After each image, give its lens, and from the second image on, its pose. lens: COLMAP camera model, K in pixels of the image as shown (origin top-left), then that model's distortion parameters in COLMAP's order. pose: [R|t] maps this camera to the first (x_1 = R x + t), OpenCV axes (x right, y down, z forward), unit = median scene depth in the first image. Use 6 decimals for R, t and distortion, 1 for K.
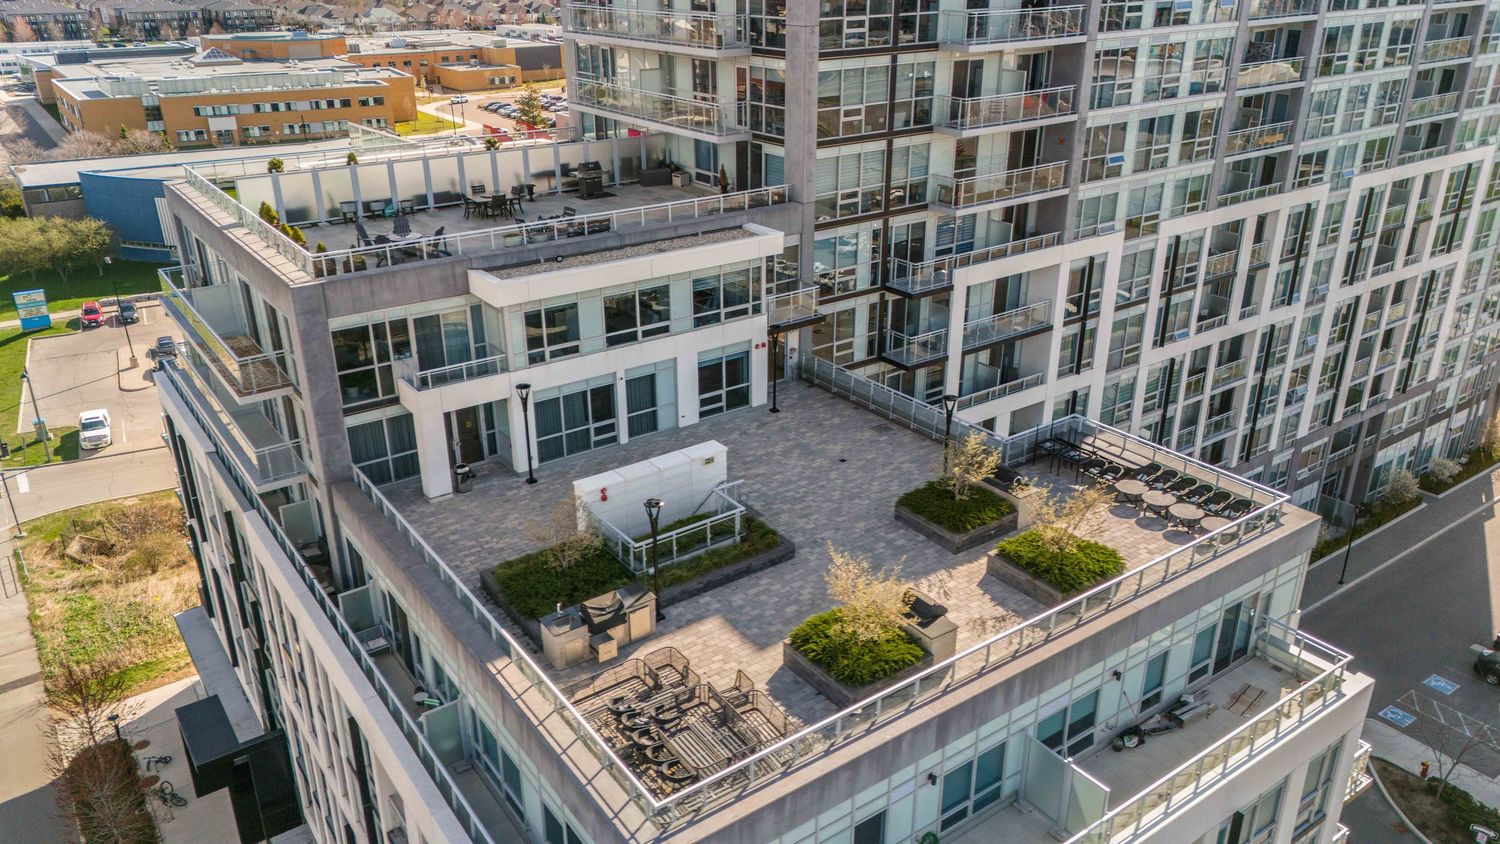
lens RADIAL K [[1075.8, 0, 752.0], [0, 1075.8, 421.0], [0, 0, 1]] dist [0.072965, -0.089508]
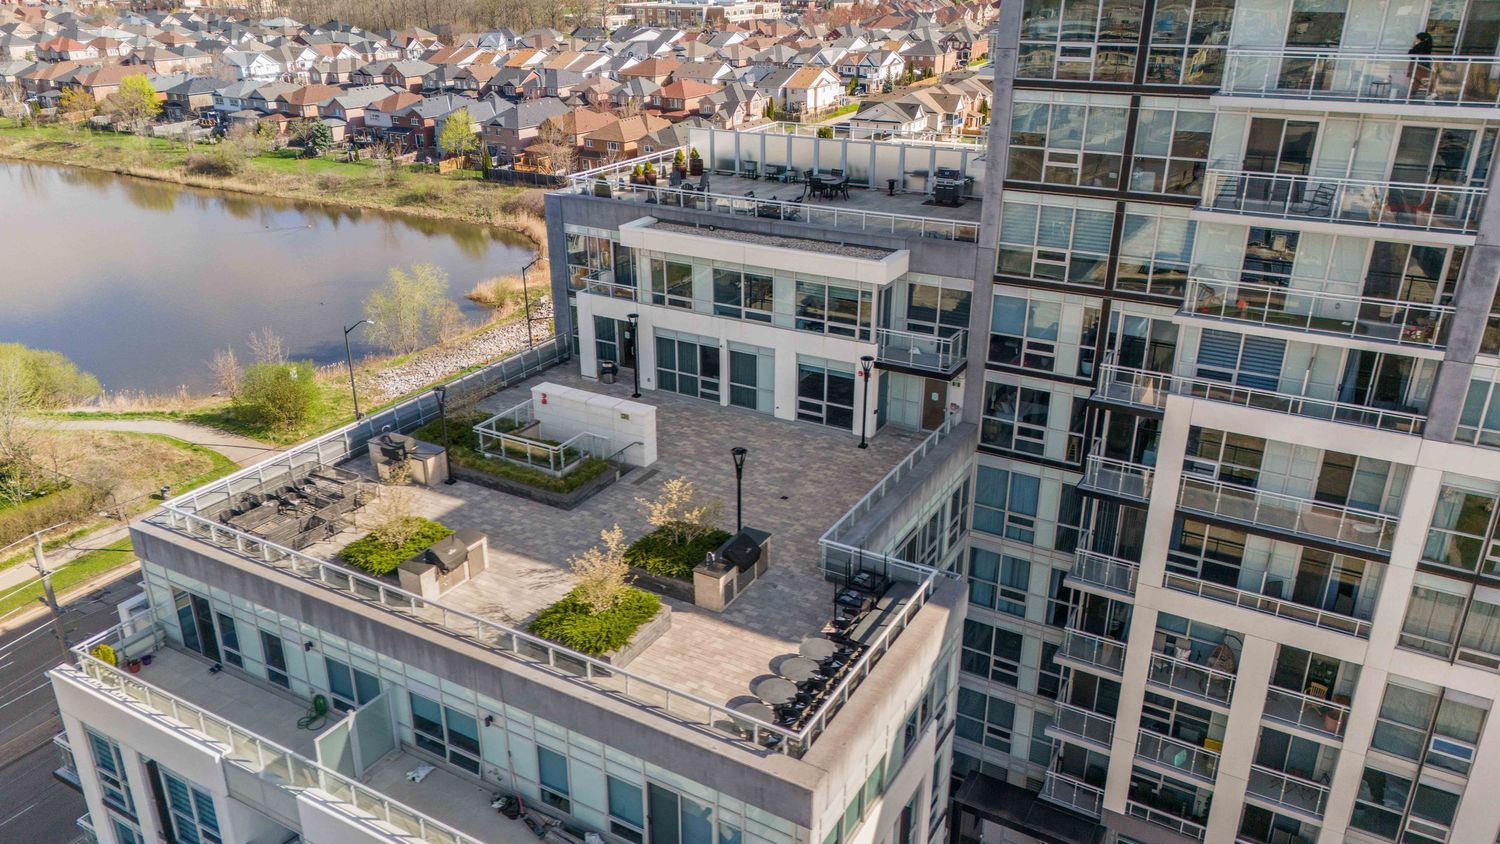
lens RADIAL K [[1035.7, 0, 655.2], [0, 1035.7, 391.6], [0, 0, 1]] dist [0.028761, -0.001326]
pose [[0.413878, 0.359462, -0.836357, 0.606838], [-0.360557, 0.908332, 0.211972, -0.158808], [0.835885, 0.213824, 0.505545, 0.336315]]
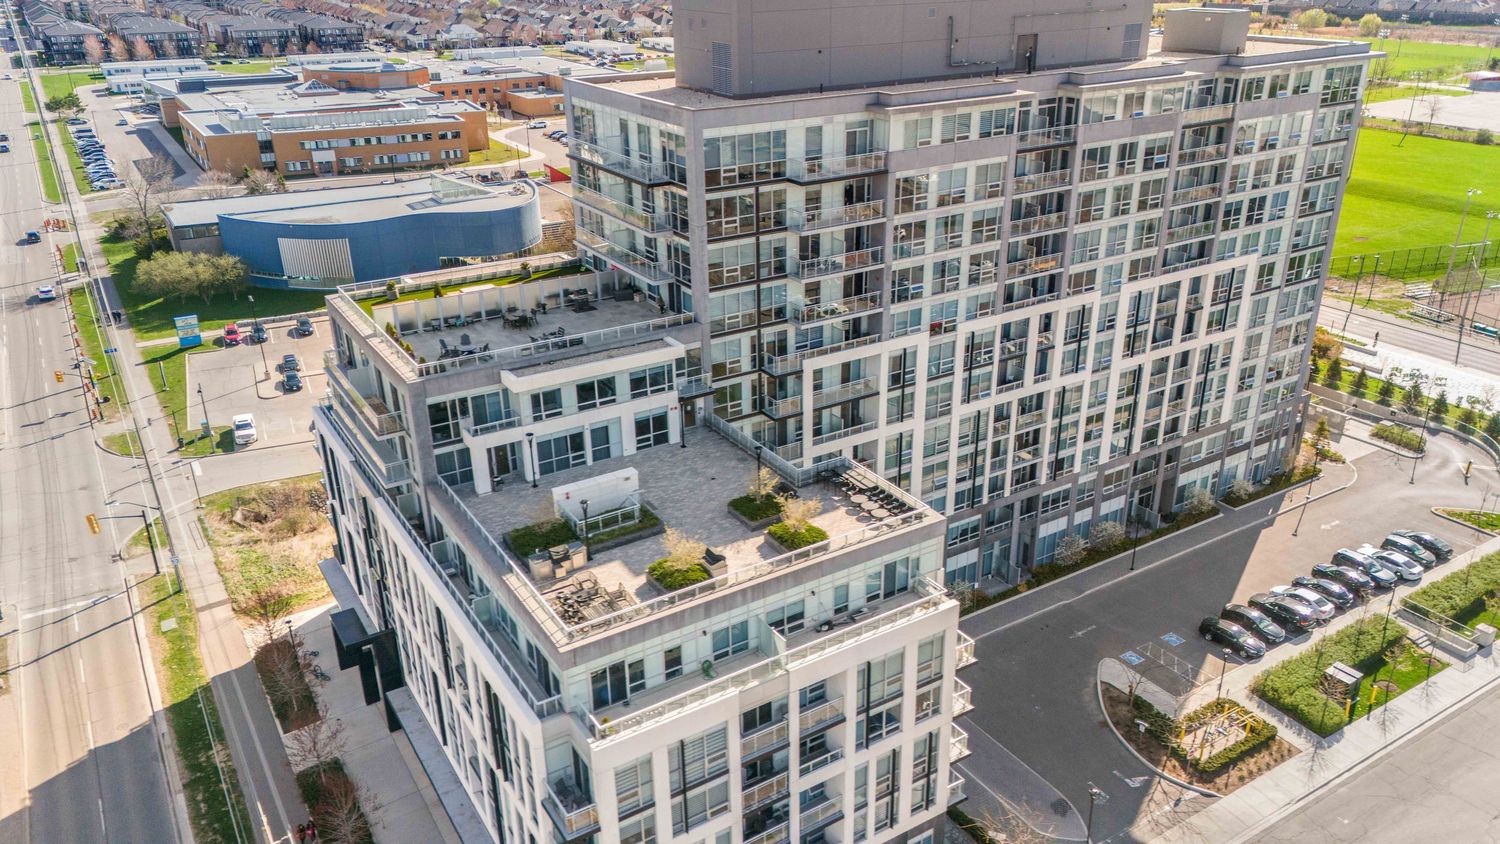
lens RADIAL K [[1084.2, 0, 759.3], [0, 1084.2, 459.4], [0, 0, 1]] dist [0.064776, -0.132589]
pose [[0.998055, 0.026930, -0.056215, 0.209183], [-0.024450, 0.998717, 0.044351, -0.060530], [0.057337, -0.042890, 0.997433, -0.606486]]
